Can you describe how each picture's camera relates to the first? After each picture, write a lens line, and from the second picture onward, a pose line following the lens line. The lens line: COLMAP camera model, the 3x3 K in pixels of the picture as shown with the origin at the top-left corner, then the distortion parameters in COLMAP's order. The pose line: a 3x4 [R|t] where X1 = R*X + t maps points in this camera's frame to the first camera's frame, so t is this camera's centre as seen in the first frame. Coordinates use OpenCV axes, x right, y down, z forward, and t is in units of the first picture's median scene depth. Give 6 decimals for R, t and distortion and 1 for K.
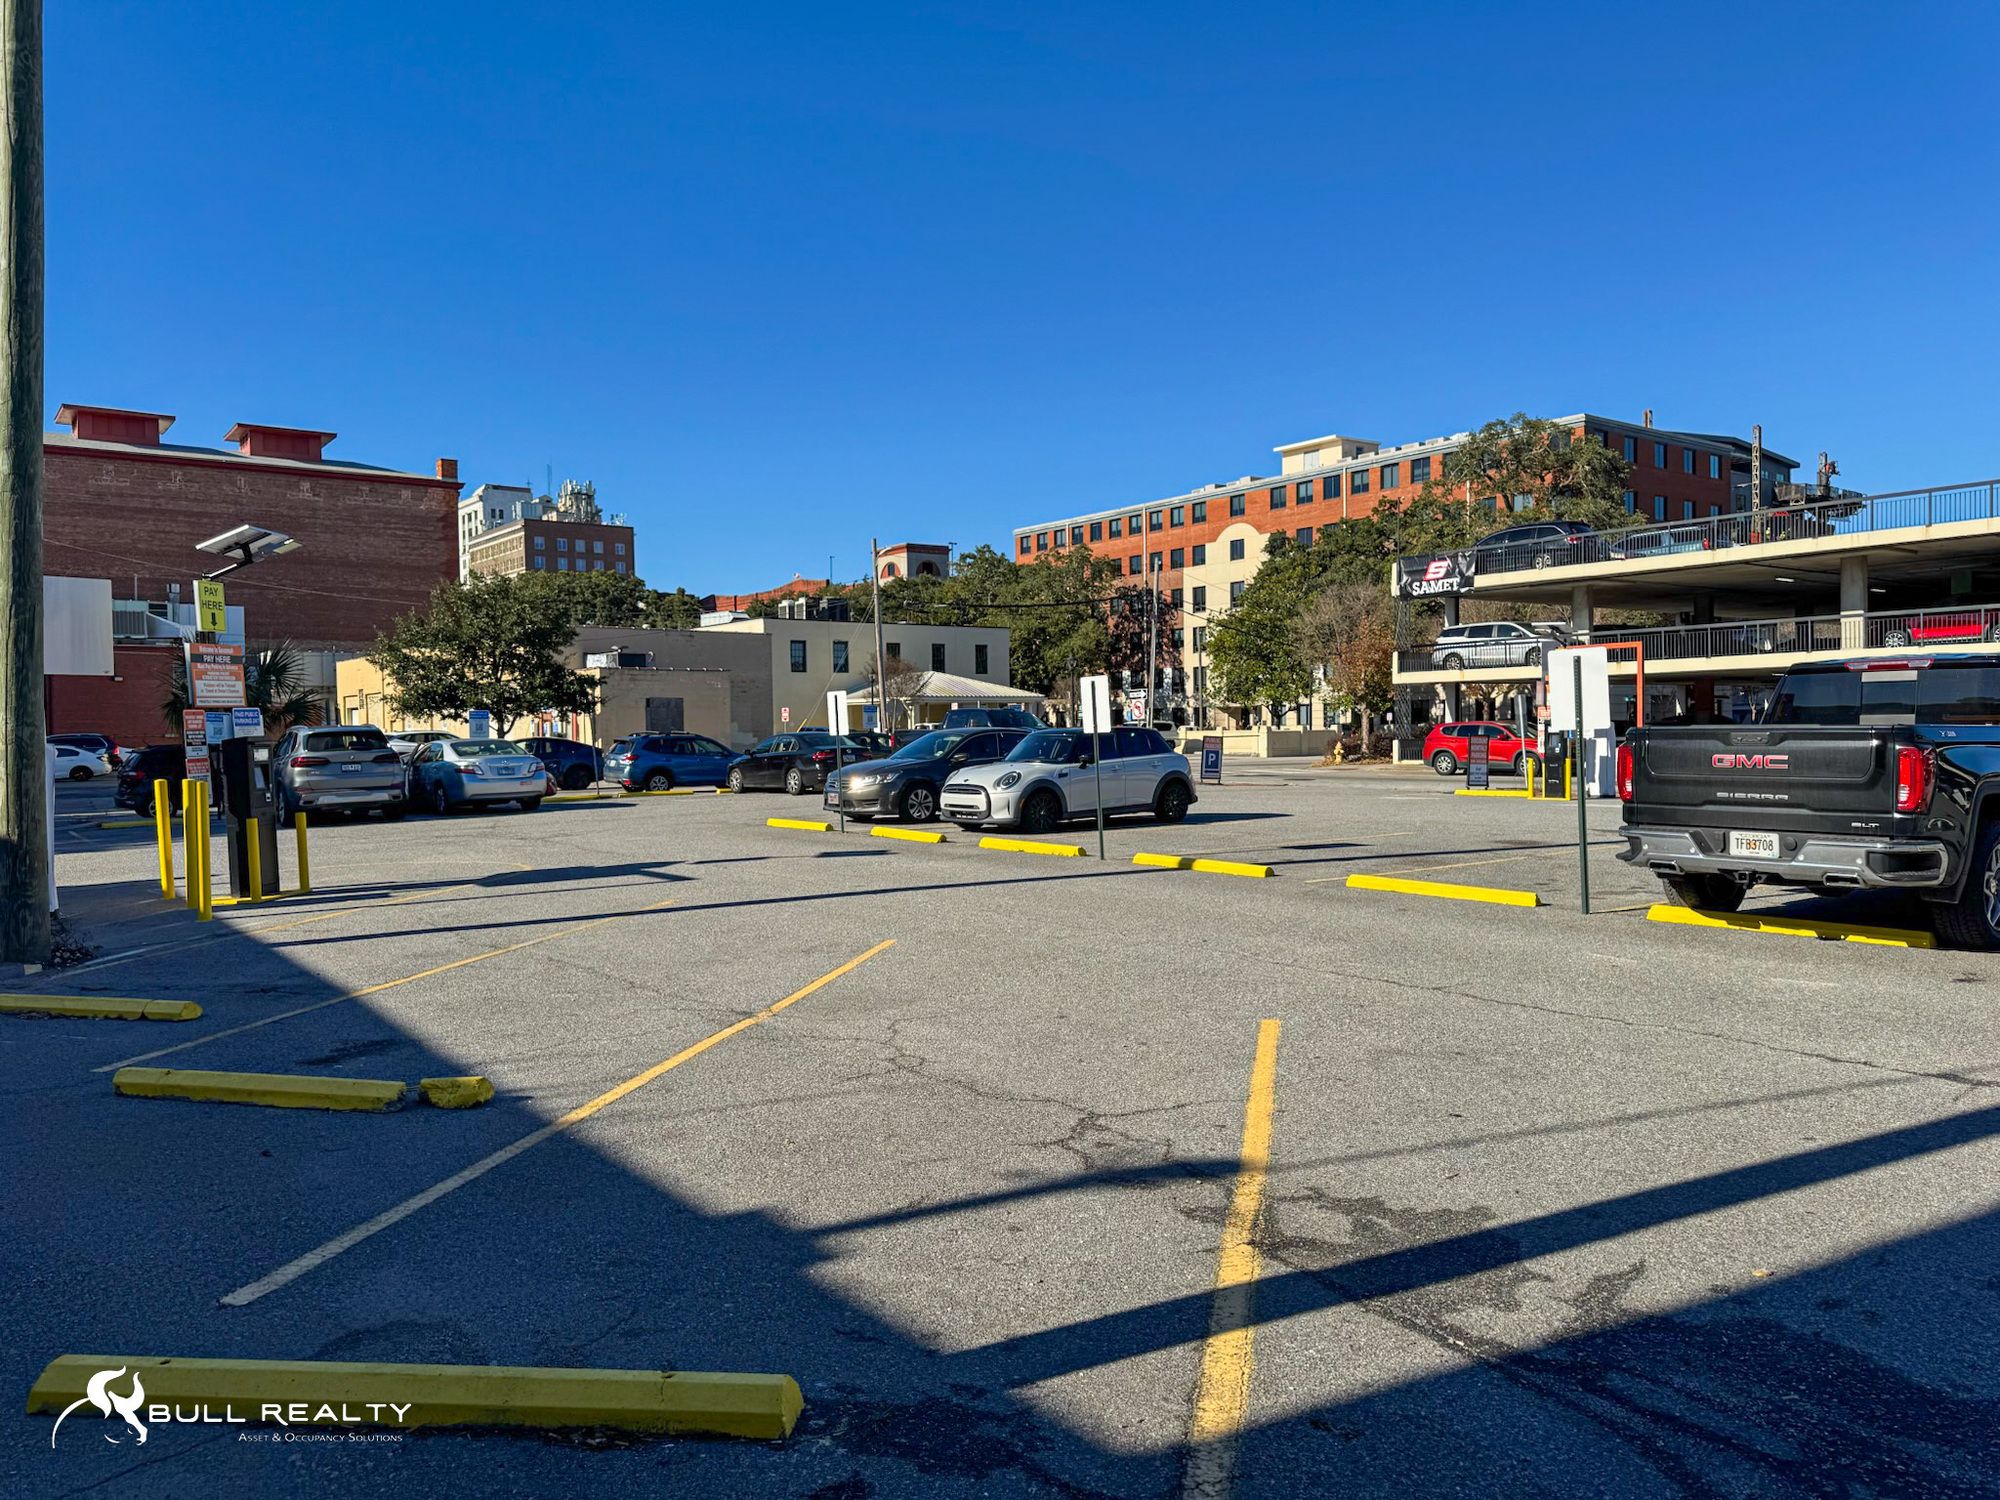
lens RADIAL K [[1393.7, 0, 1001.1], [0, 1393.7, 756.5], [0, 0, 1]] dist [0.165956, -0.281171]
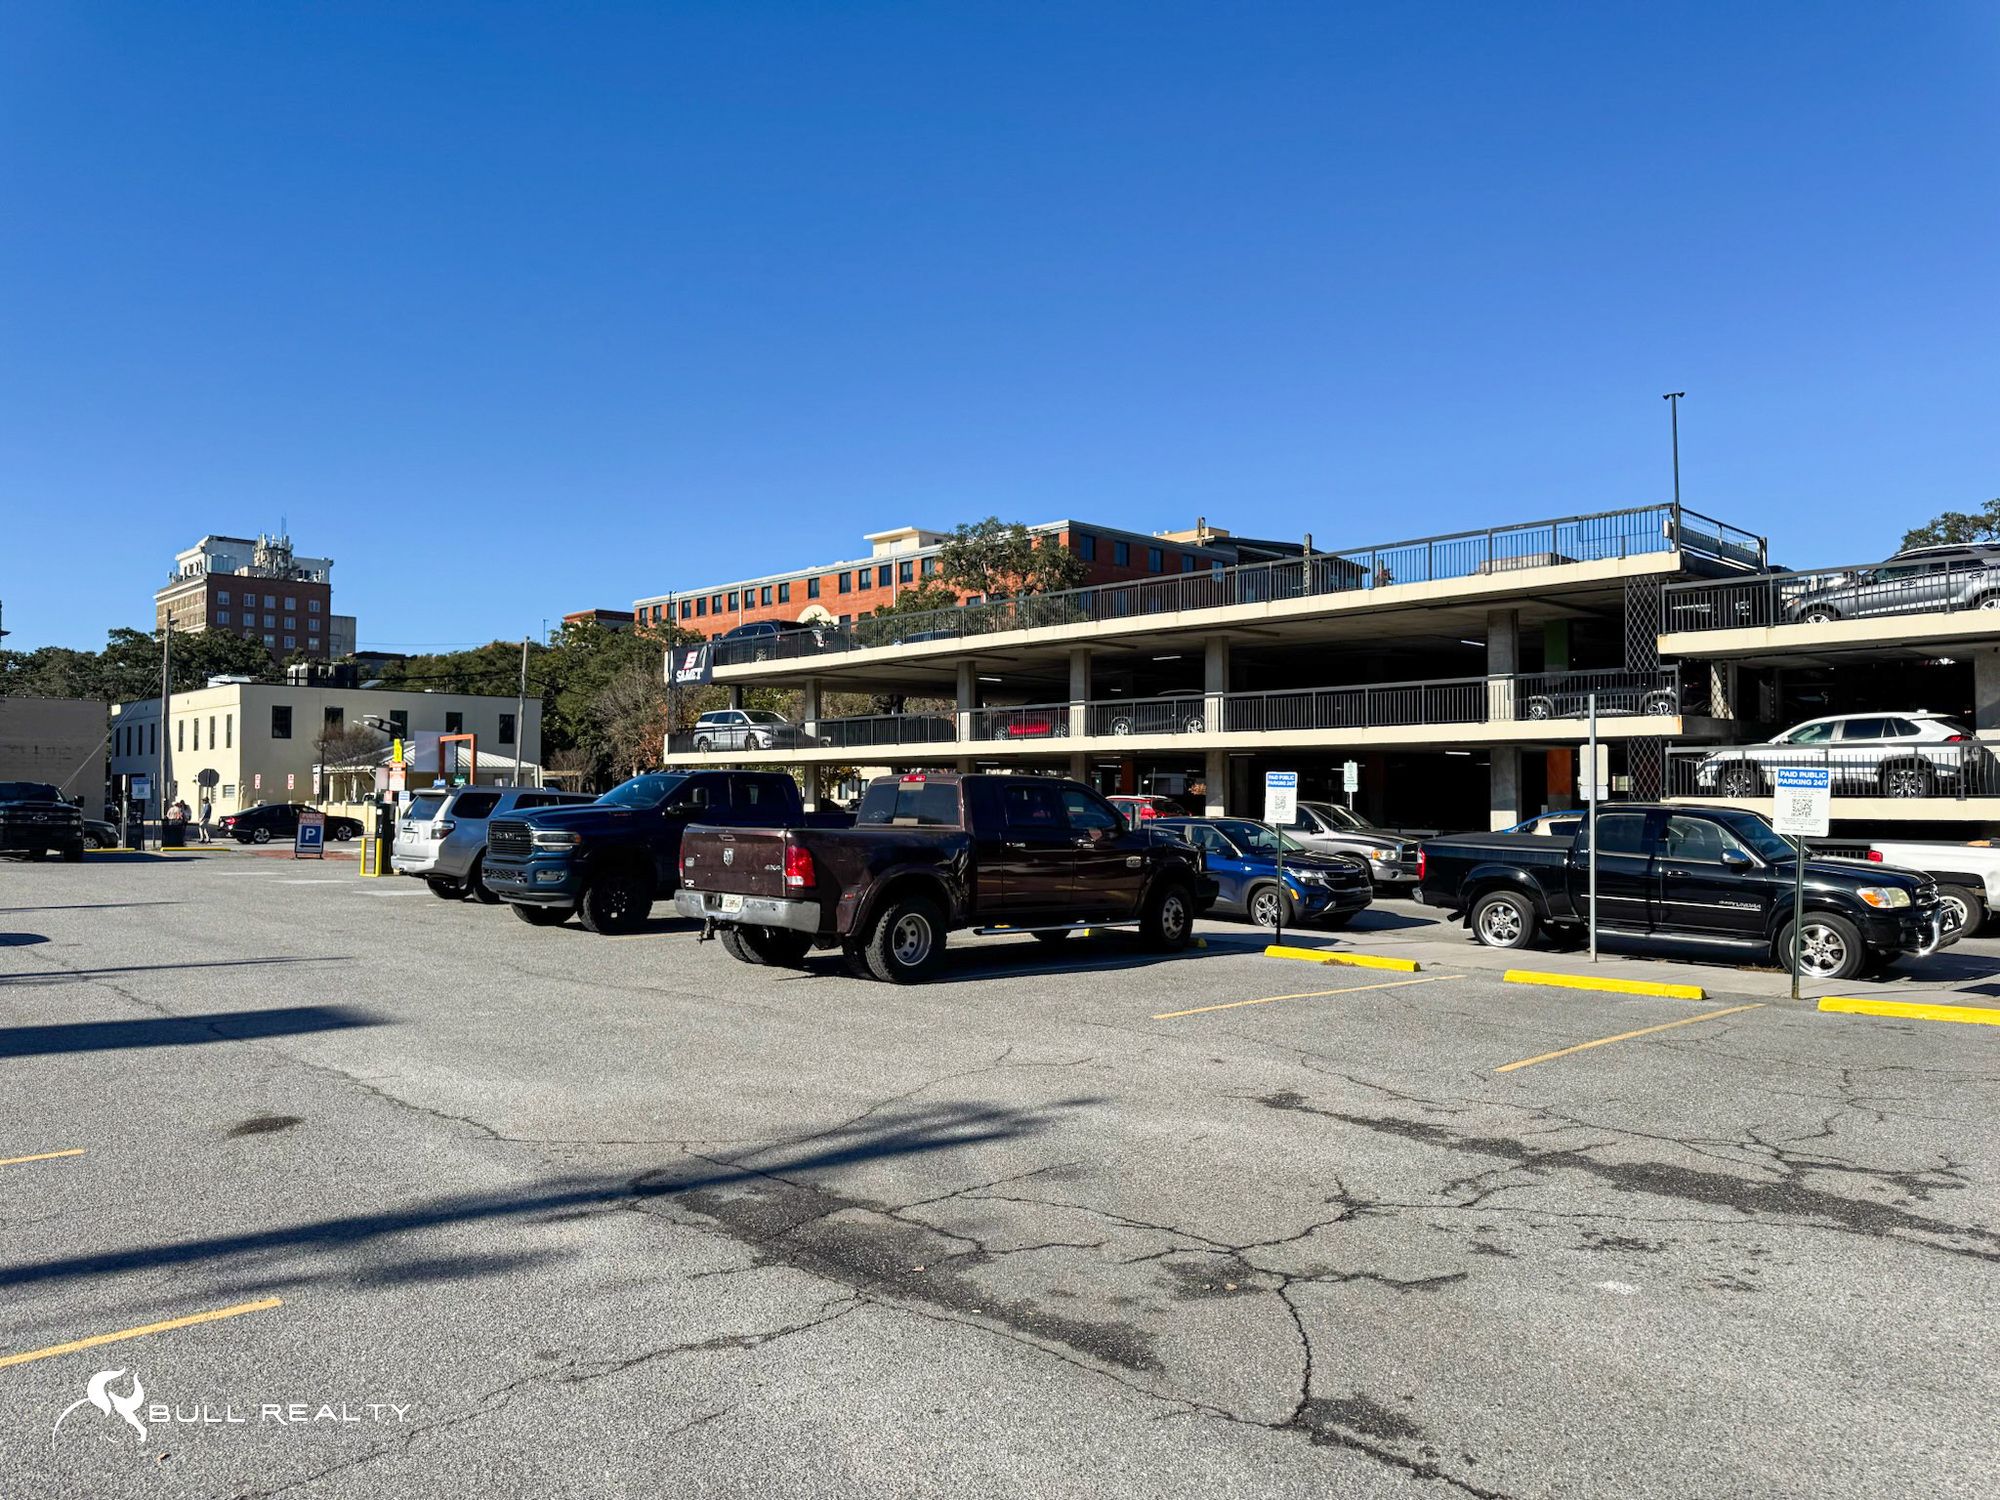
lens RADIAL K [[1393.7, 0, 1001.1], [0, 1393.7, 756.5], [0, 0, 1]] dist [0.165956, -0.281171]
pose [[0.993583, 0.020874, 0.111161, 0.414297], [-0.015317, 0.998601, -0.050620, -0.007112], [-0.112062, 0.048592, 0.992512, -0.087618]]
